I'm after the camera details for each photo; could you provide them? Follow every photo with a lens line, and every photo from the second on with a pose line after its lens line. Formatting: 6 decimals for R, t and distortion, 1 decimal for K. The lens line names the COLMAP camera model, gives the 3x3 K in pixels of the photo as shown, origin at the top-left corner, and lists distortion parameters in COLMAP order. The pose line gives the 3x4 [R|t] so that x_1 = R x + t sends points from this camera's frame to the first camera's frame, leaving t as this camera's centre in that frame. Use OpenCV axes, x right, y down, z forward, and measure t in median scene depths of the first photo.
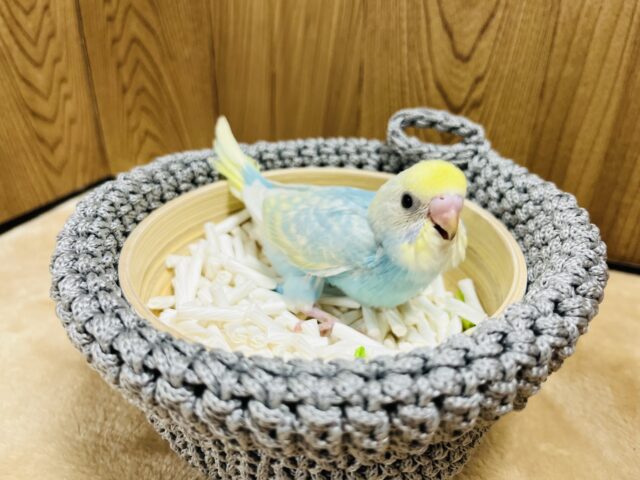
lens RADIAL K [[519.0, 0, 320.0], [0, 519.0, 240.0], [0, 0, 1]] dist [0.103386, -0.208465]
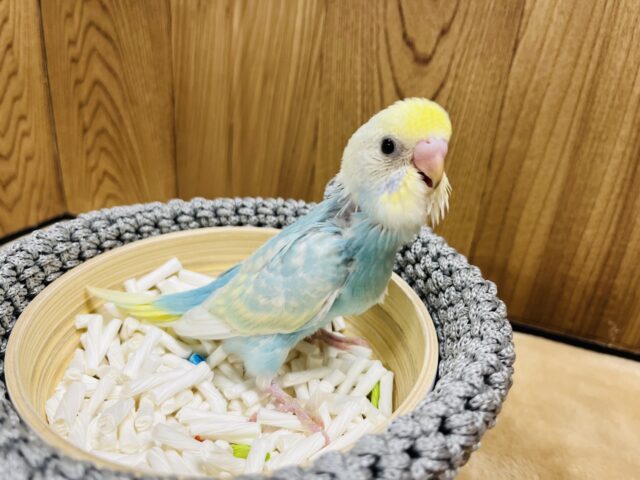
lens RADIAL K [[516.0, 0, 320.0], [0, 516.0, 240.0], [0, 0, 1]] dist [-0.010464, -0.001313]
pose [[0.998351, 0.054162, 0.019017, 0.099540], [-0.052972, 0.996891, -0.058326, -0.066408], [-0.022117, 0.057223, 0.998116, 0.038051]]
